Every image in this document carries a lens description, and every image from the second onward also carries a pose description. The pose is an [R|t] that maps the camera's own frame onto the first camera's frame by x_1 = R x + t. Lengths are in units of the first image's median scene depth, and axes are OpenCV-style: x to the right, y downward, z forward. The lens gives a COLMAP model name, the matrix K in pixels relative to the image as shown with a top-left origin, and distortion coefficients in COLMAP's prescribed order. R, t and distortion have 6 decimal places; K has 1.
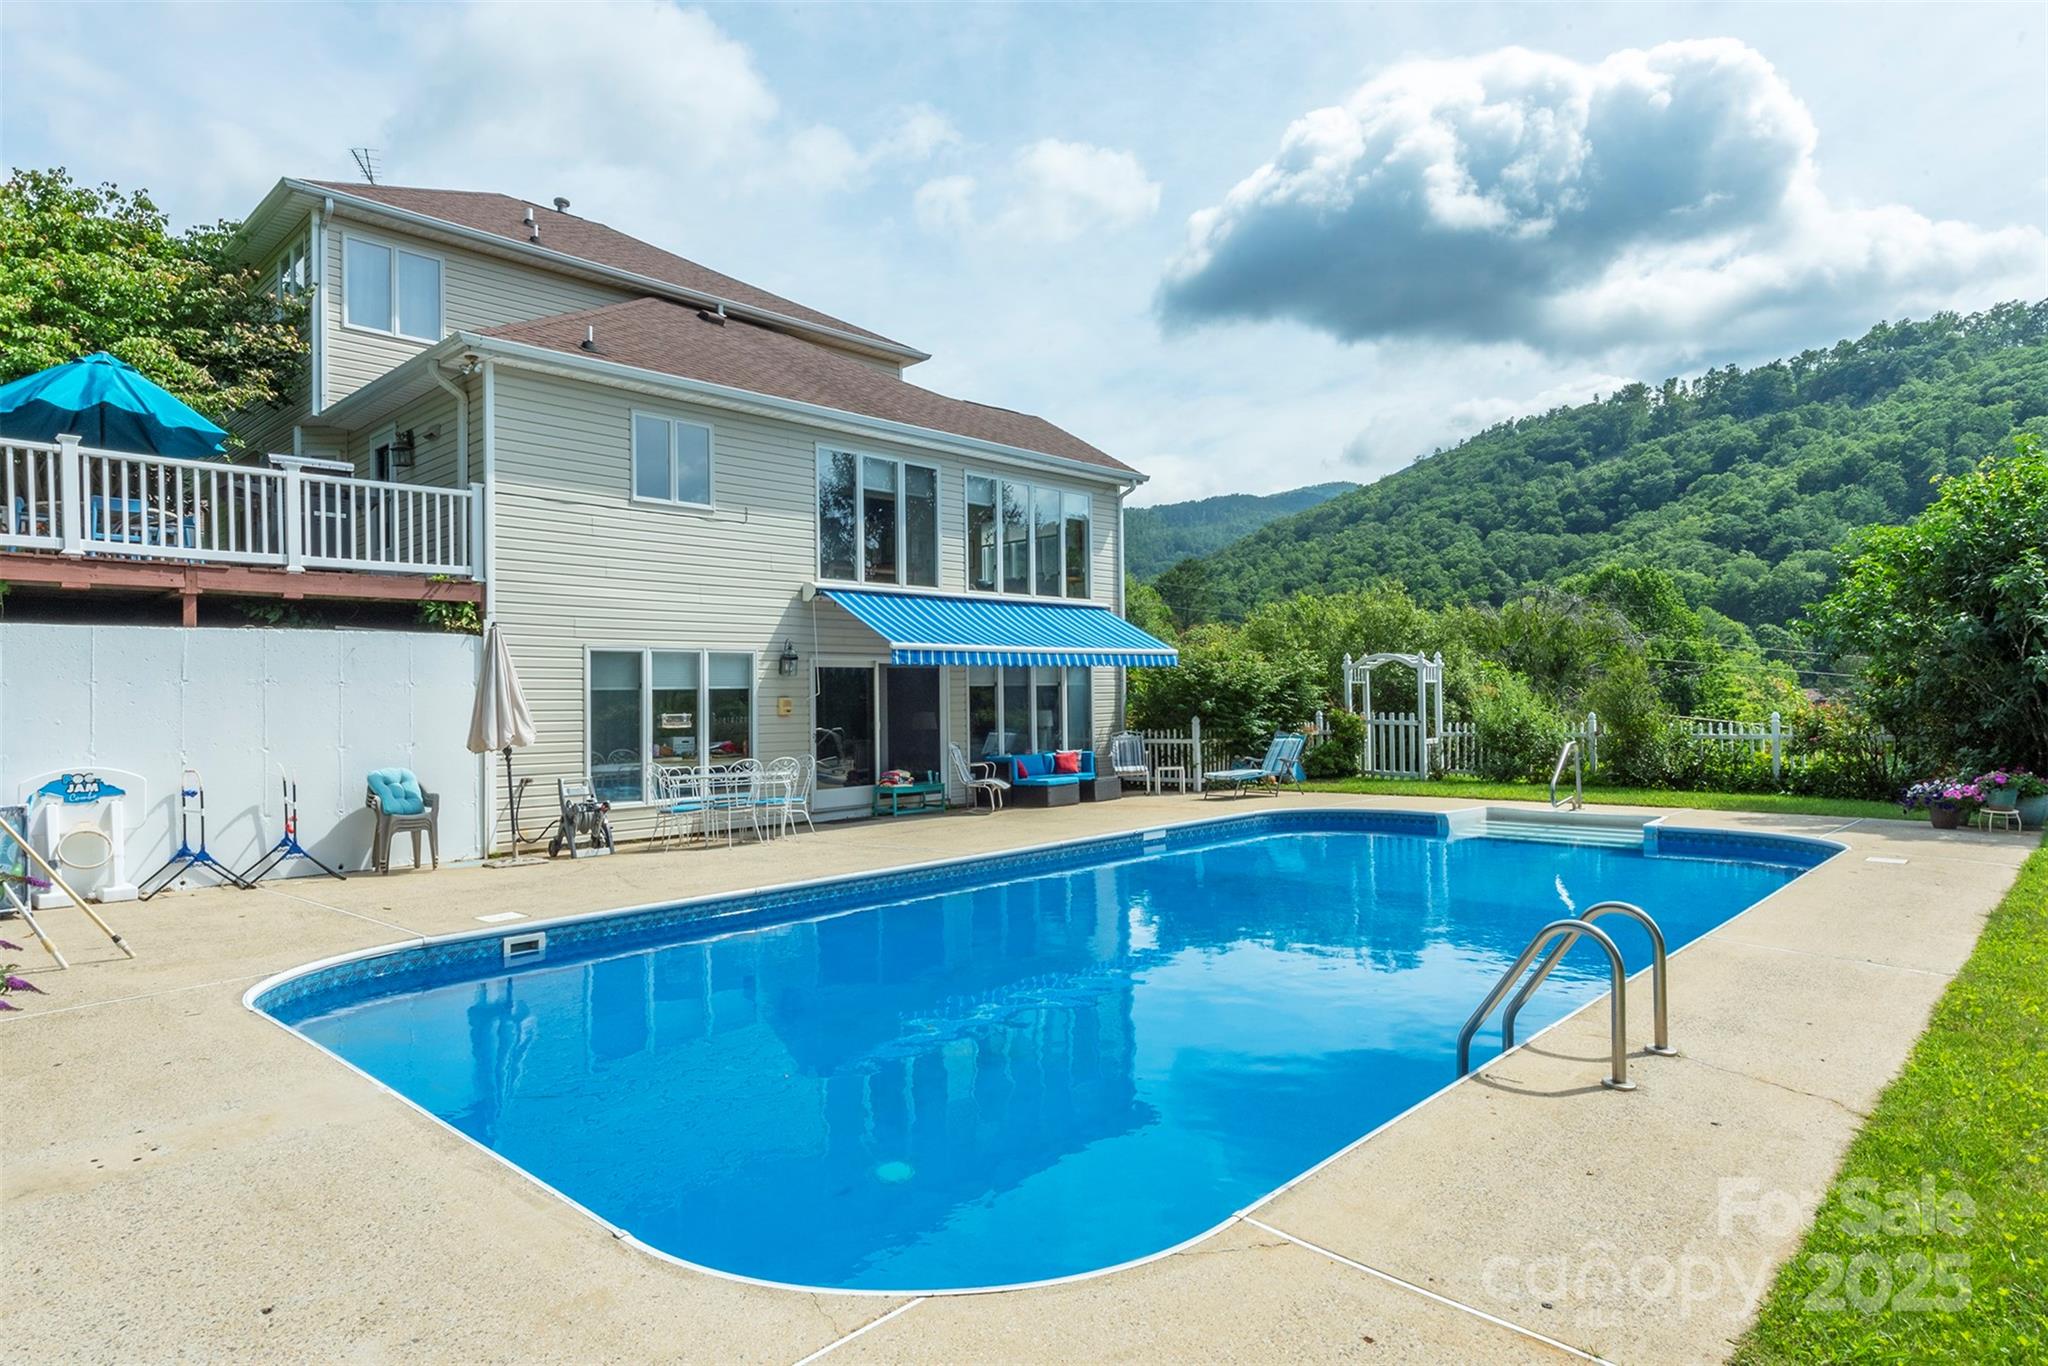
lens RADIAL K [[1163.8, 0, 1024.0], [0, 1163.8, 683.0], [0, 0, 1]] dist [-0.002428, -0.001509]
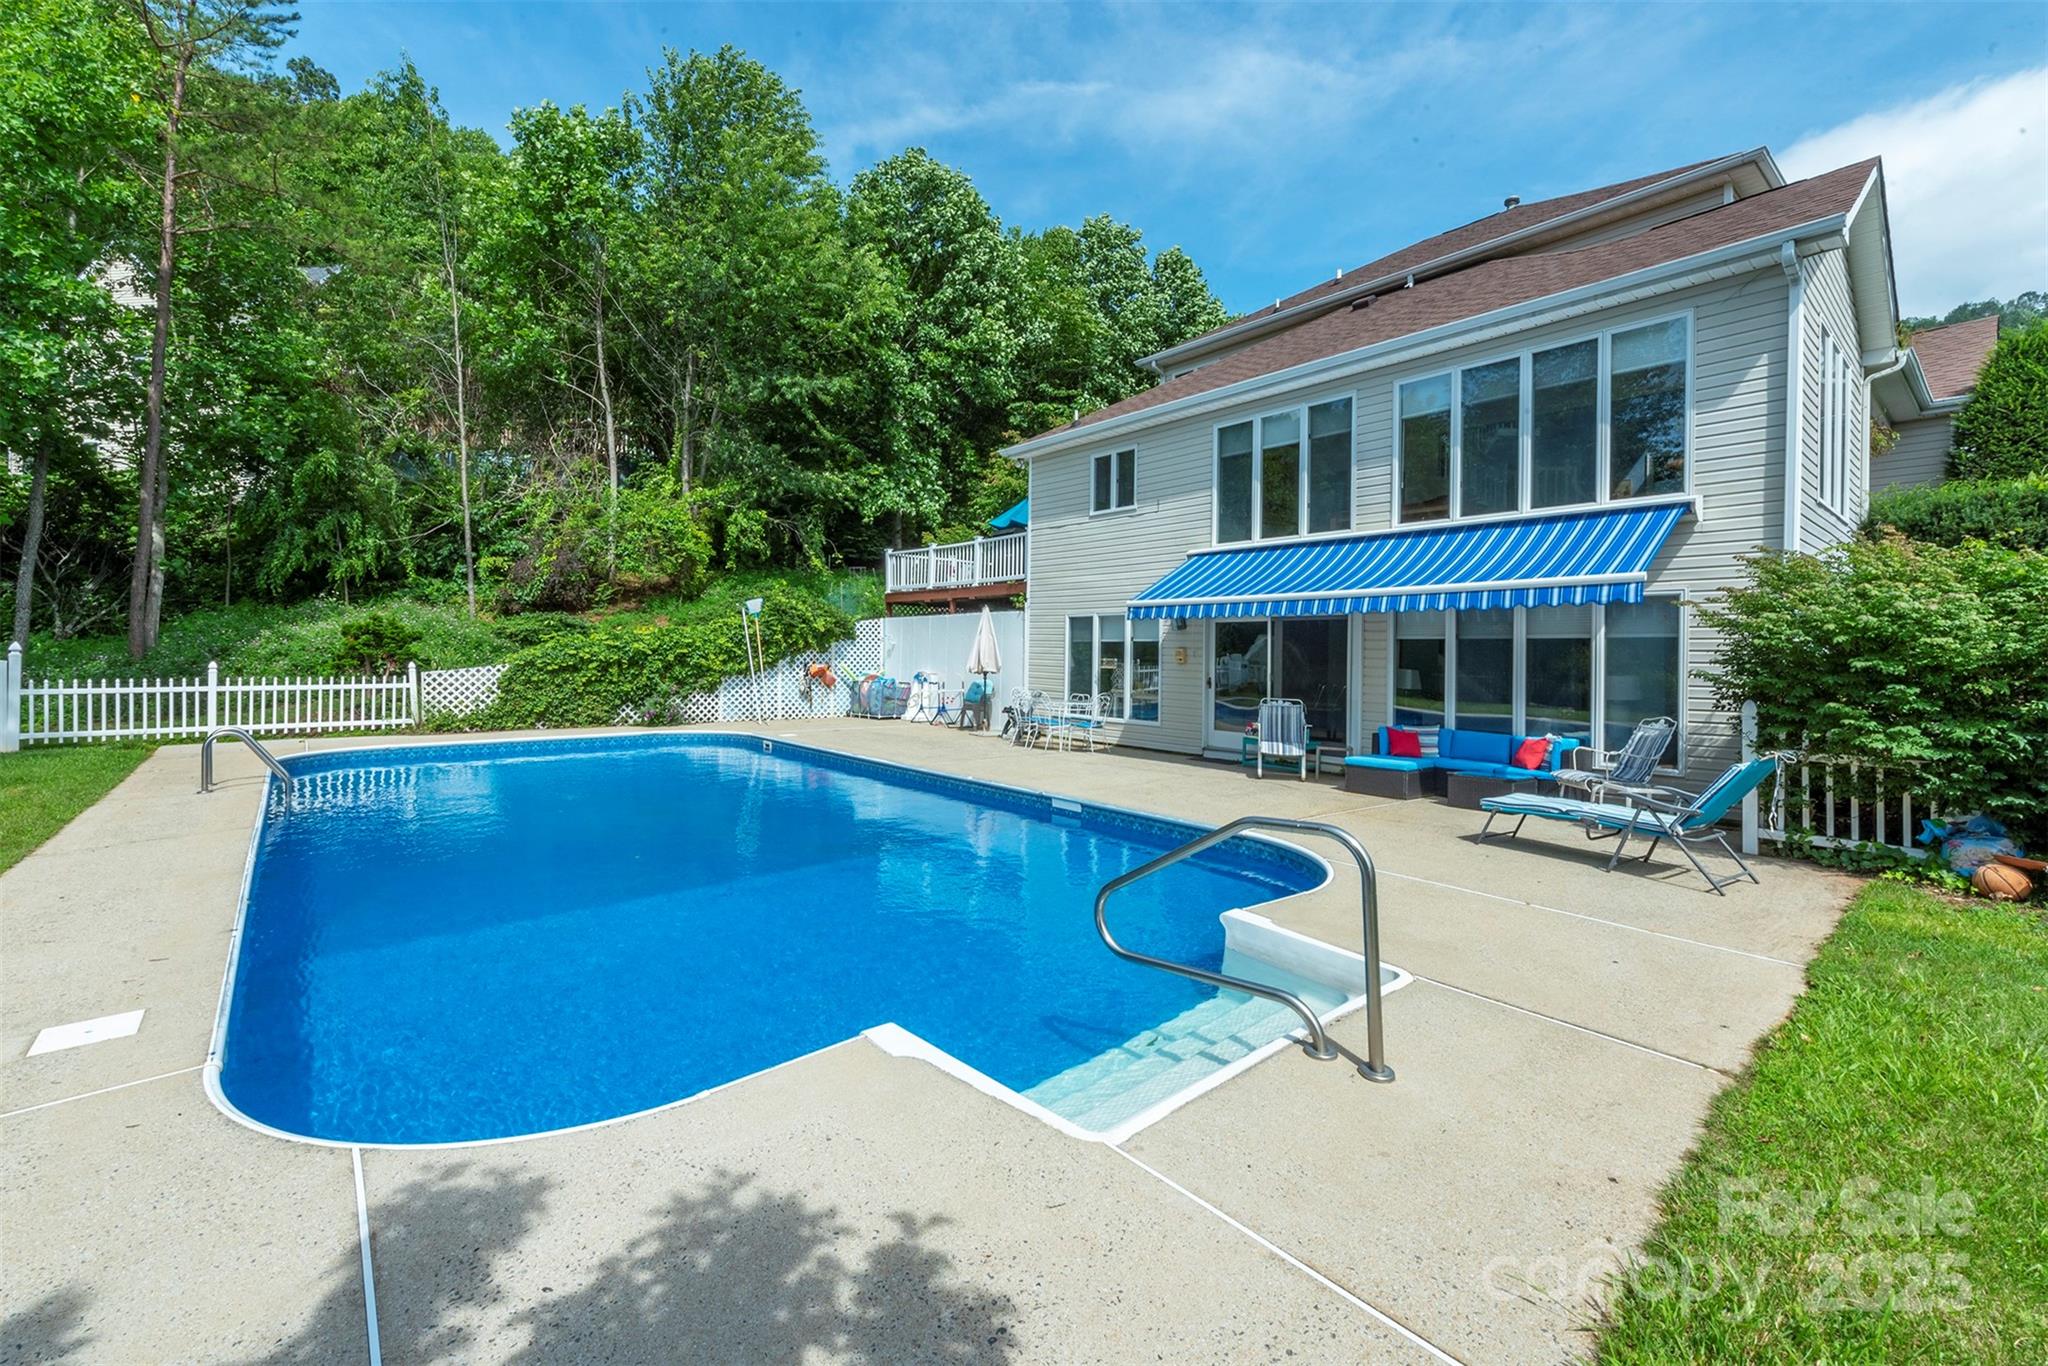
lens RADIAL K [[818.0, 0, 1024.0], [0, 818.0, 683.0], [0, 0, 1]] dist [0.013500, 0.000034]
pose [[-0.080374, 0.056261, -0.995176, 0.709278], [0.004641, 0.998416, 0.056069, -0.000568], [0.996754, -0.000112, -0.080508, 0.969553]]
